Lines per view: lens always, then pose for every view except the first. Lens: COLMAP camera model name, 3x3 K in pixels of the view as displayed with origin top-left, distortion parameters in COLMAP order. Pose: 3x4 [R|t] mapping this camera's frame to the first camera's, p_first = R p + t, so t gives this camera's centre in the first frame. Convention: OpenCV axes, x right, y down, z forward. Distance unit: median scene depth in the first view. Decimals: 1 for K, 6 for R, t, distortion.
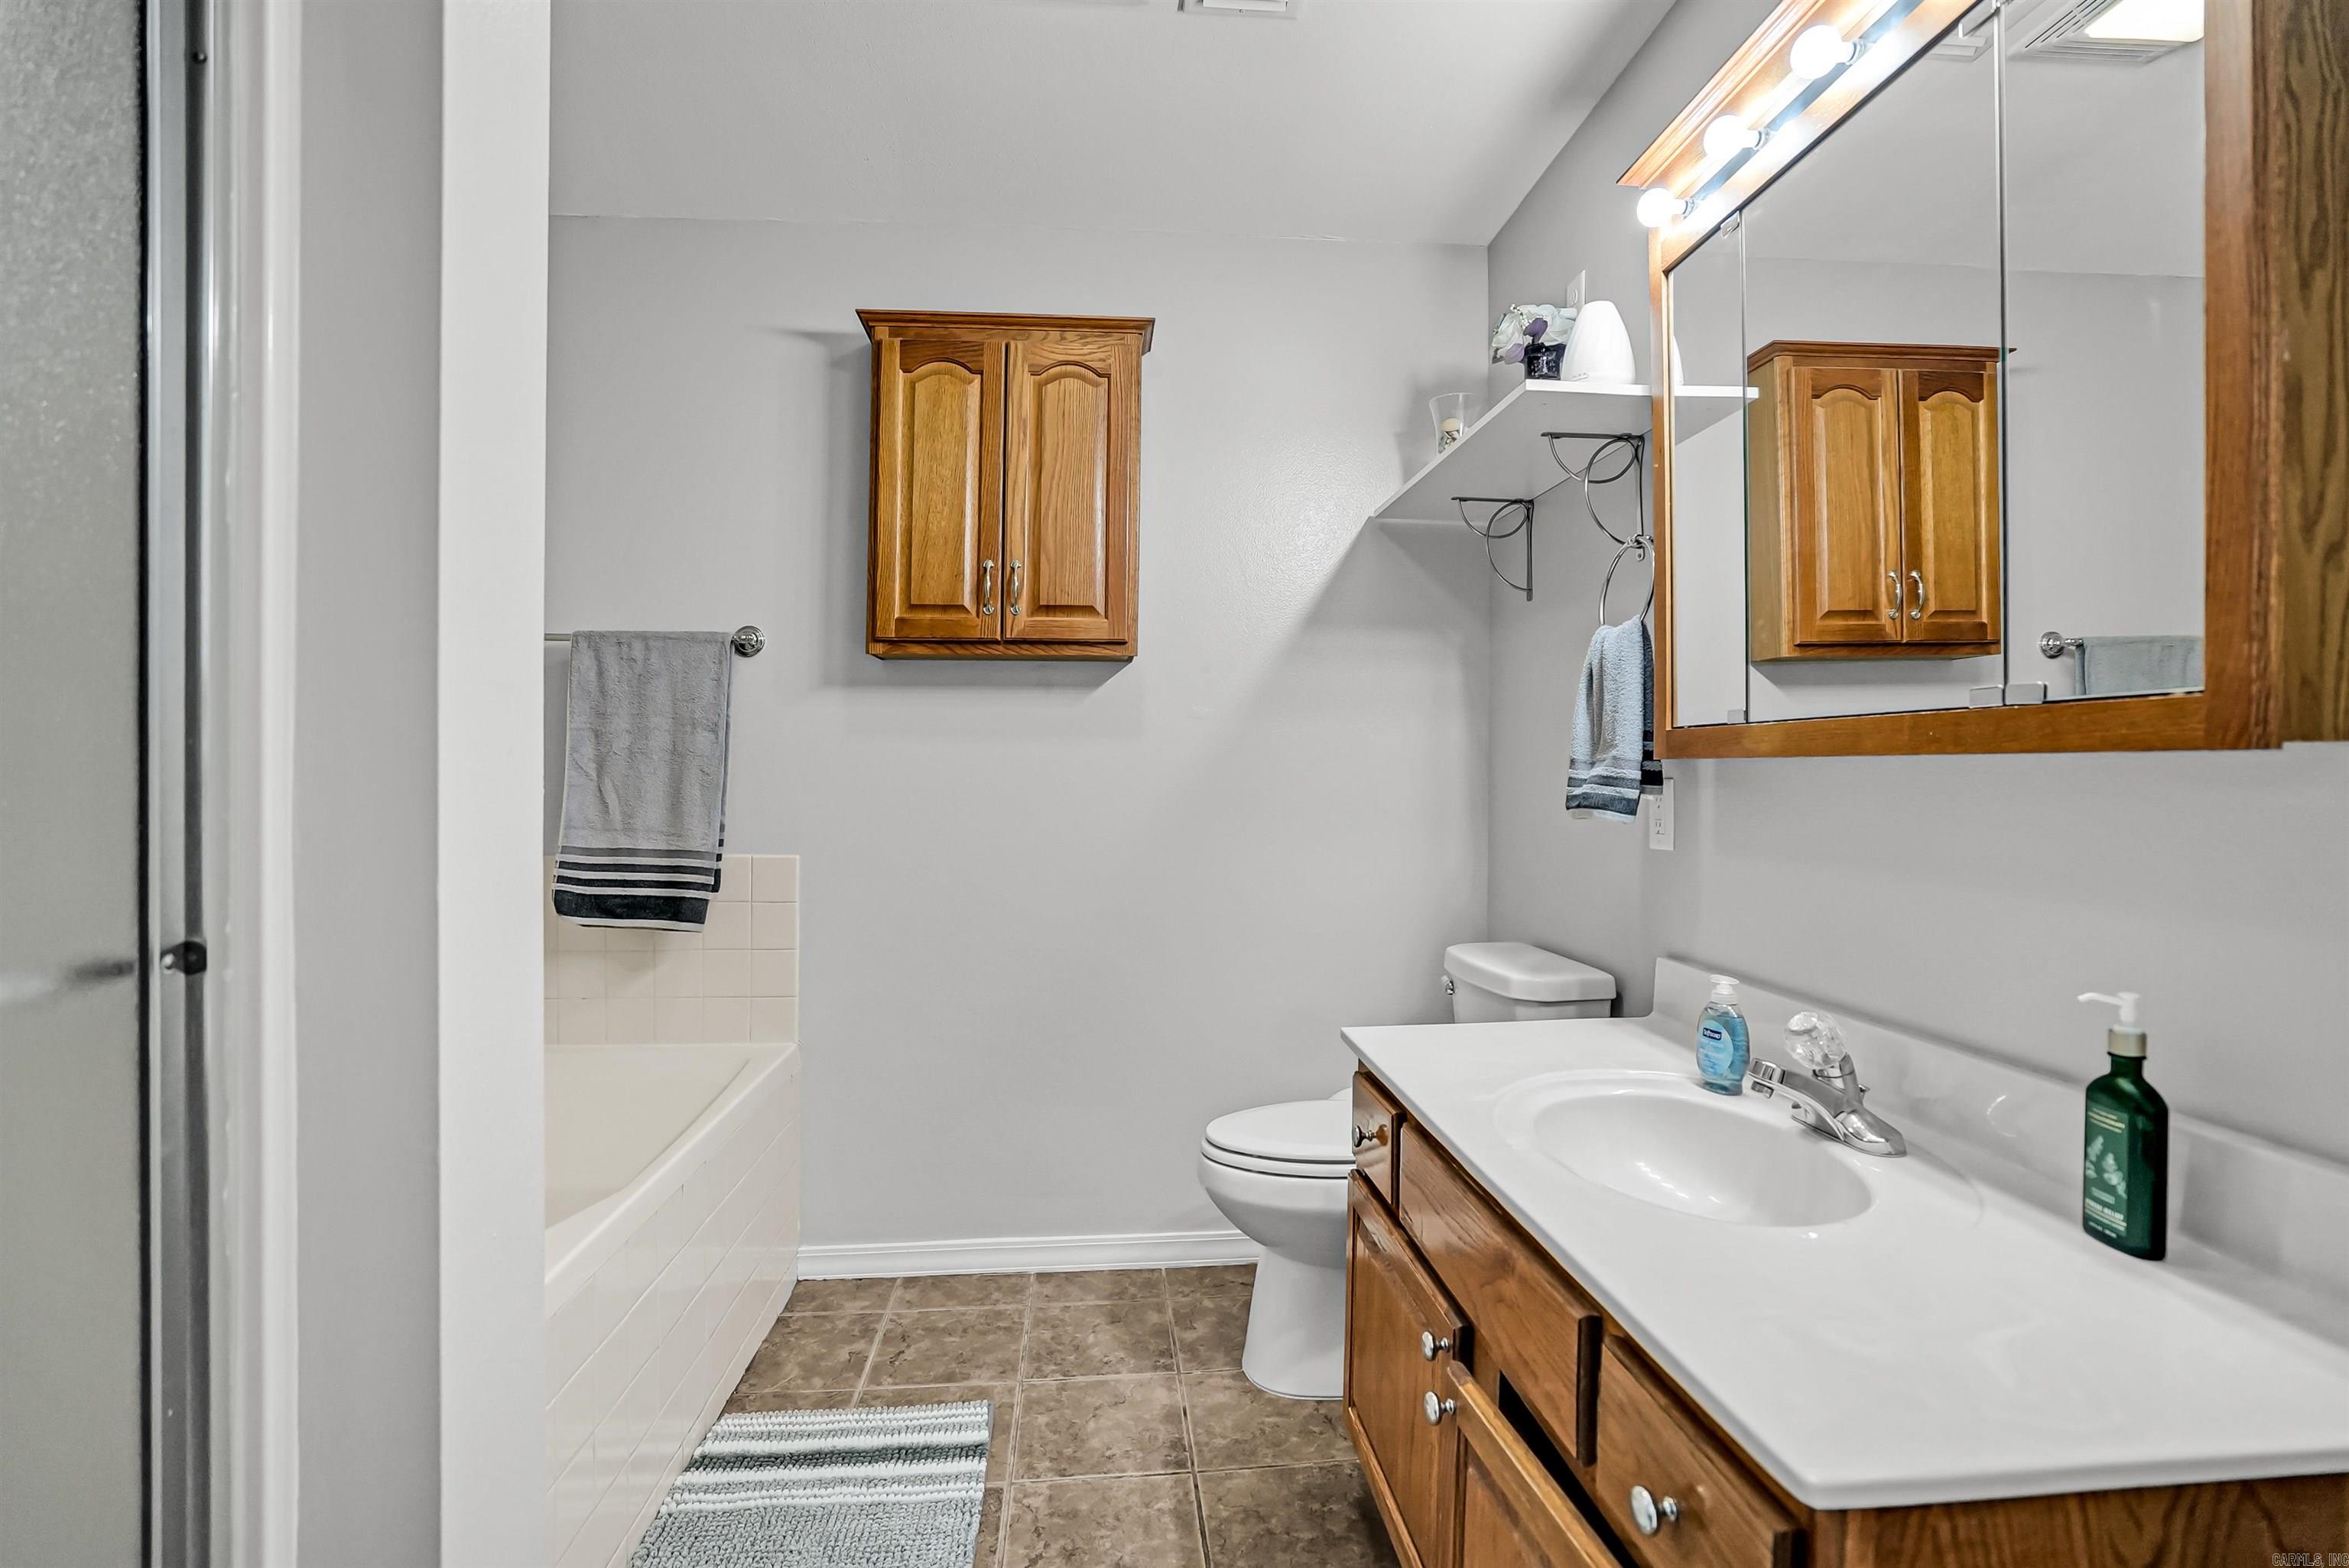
lens RADIAL K [[1116.5, 0, 1194.3], [0, 1116.5, 781.5], [0, 0, 1]] dist [-0.052342, 0.021113]
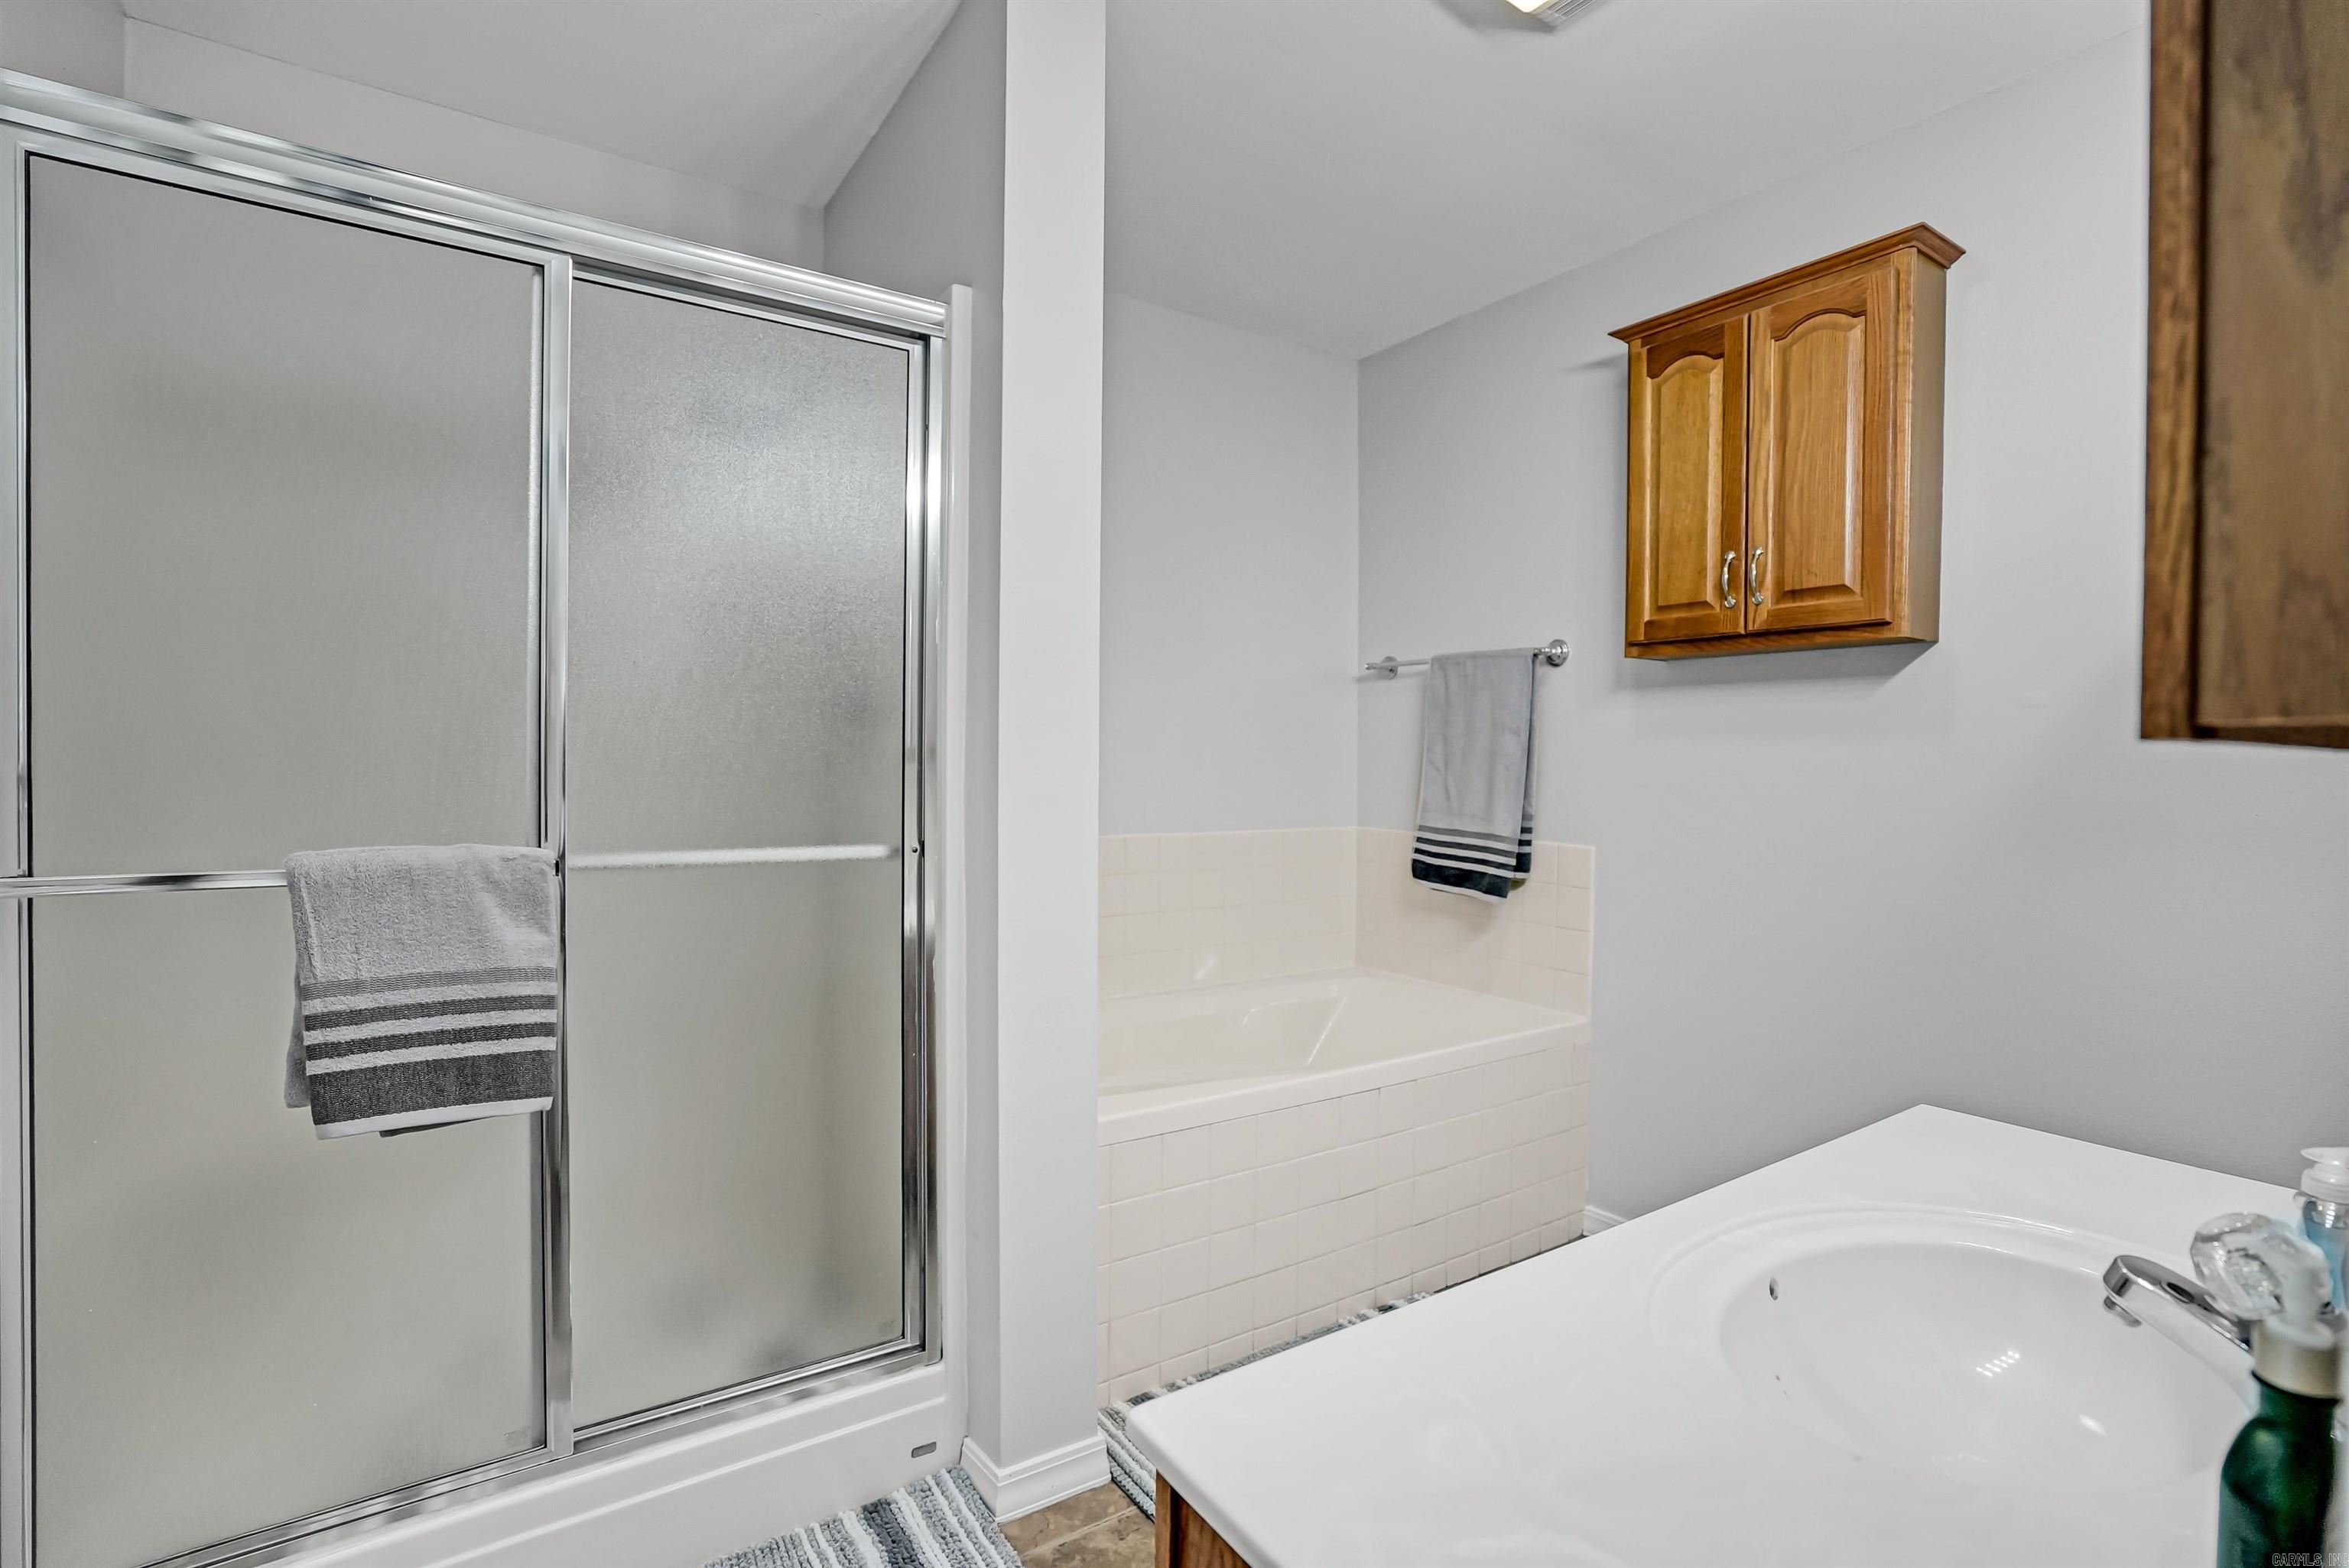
lens RADIAL K [[1116.5, 0, 1194.3], [0, 1116.5, 781.5], [0, 0, 1]] dist [-0.052342, 0.021113]
pose [[0.481831, 0.022820, -0.875967, 0.427667], [-0.007815, 0.999733, 0.021745, -0.018057], [0.876229, -0.003631, 0.481881, 0.140457]]
